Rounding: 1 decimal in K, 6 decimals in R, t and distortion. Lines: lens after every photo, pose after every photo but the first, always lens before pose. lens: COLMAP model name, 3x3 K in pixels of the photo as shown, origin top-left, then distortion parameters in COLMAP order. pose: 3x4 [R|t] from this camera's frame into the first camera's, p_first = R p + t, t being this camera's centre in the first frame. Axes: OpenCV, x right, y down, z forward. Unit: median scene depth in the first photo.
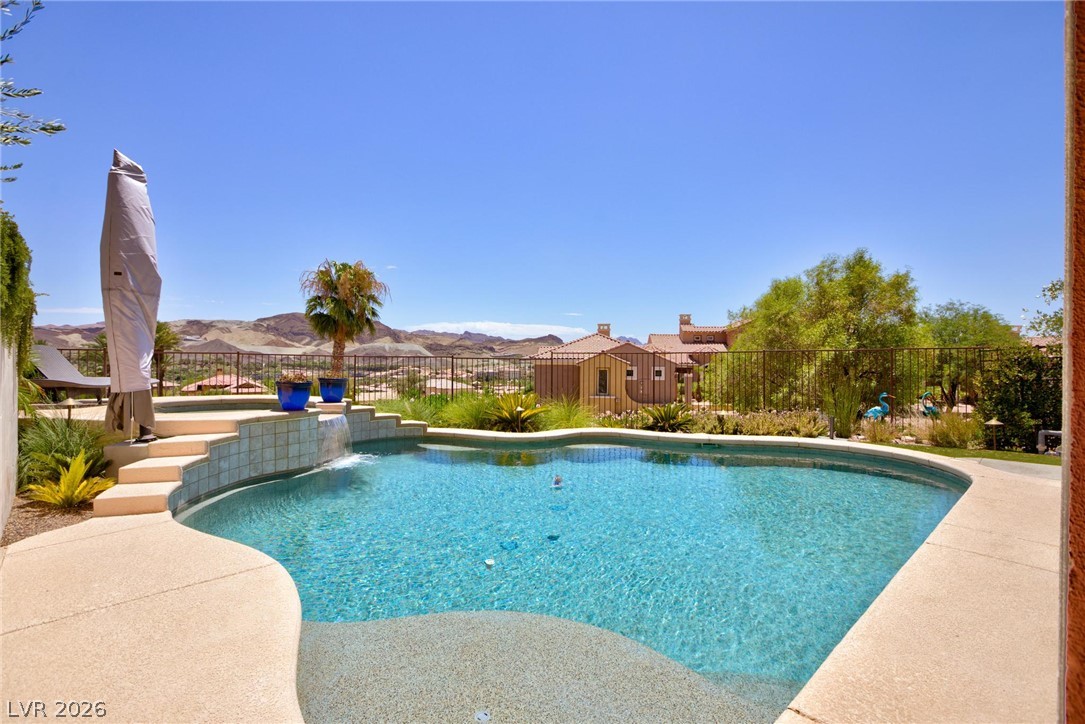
lens RADIAL K [[497.9, 0, 546.1], [0, 497.9, 374.7], [0, 0, 1]] dist [-0.010910, 0.003969]
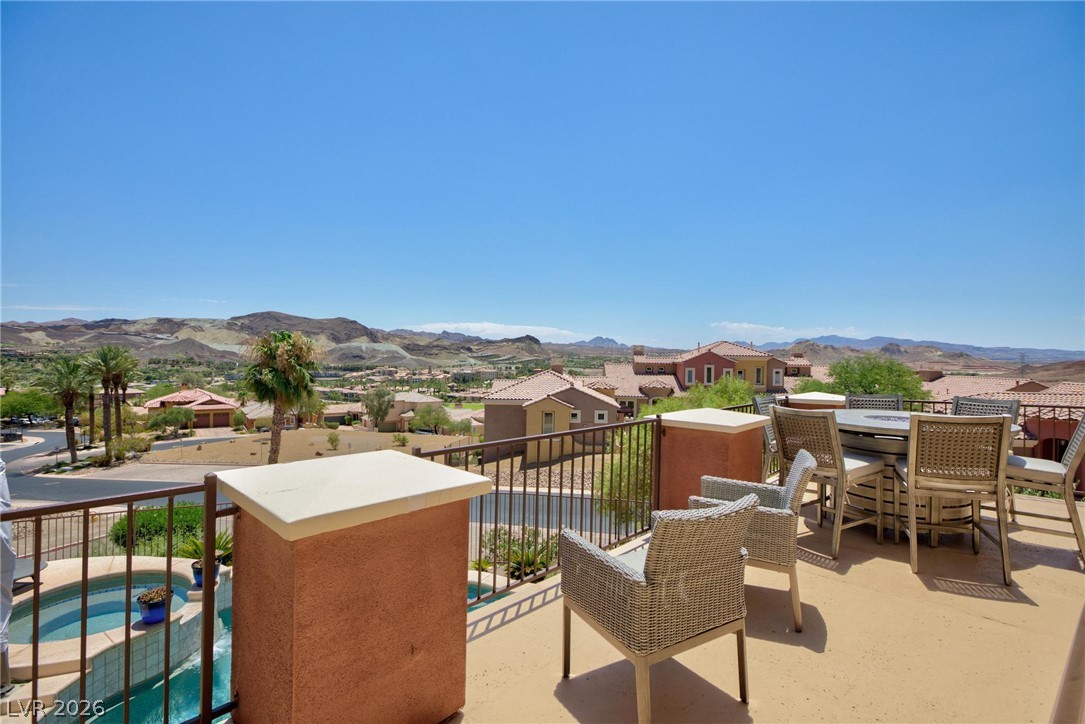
lens RADIAL K [[497.9, 0, 543.3], [0, 497.9, 364.9], [0, 0, 1]] dist [-0.010910, 0.003969]
pose [[0.999407, -0.002816, 0.034305, 0.099032], [0.003271, 0.999907, -0.013214, -0.140249], [-0.034264, 0.013318, 0.999324, -0.051574]]
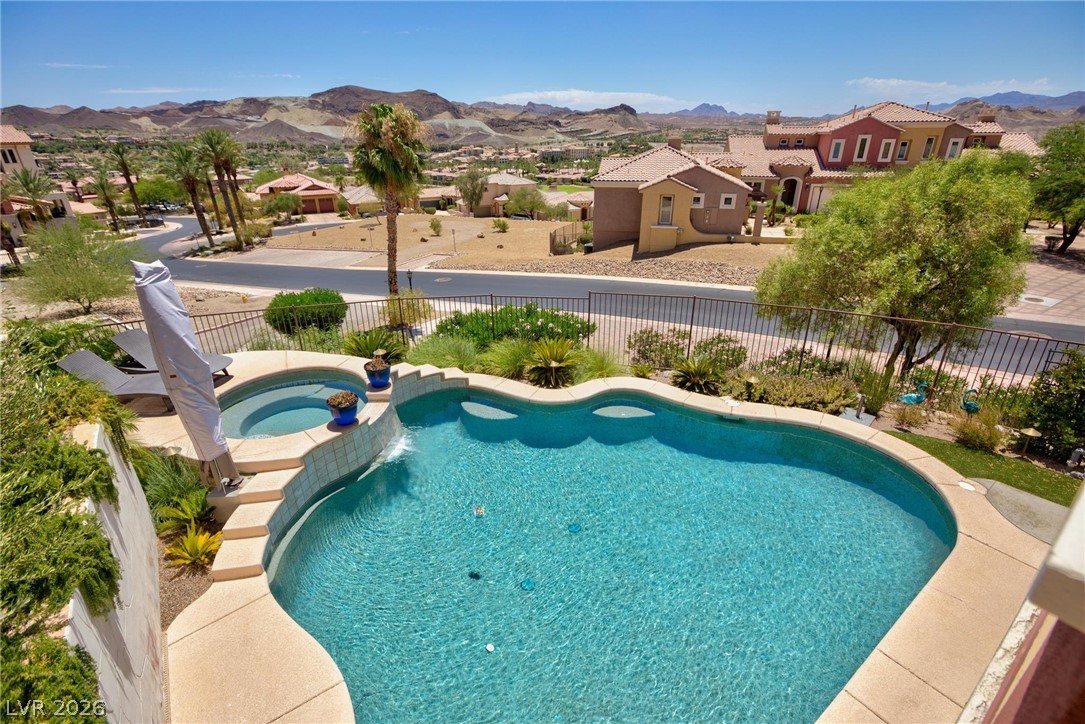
lens RADIAL K [[497.9, 0, 550.6], [0, 497.9, 354.4], [0, 0, 1]] dist [-0.010910, 0.003969]
pose [[0.992090, 0.026656, -0.122662, 0.027866], [0.022180, 0.924589, 0.380319, -0.139421], [0.123550, -0.380032, 0.916685, 0.017413]]
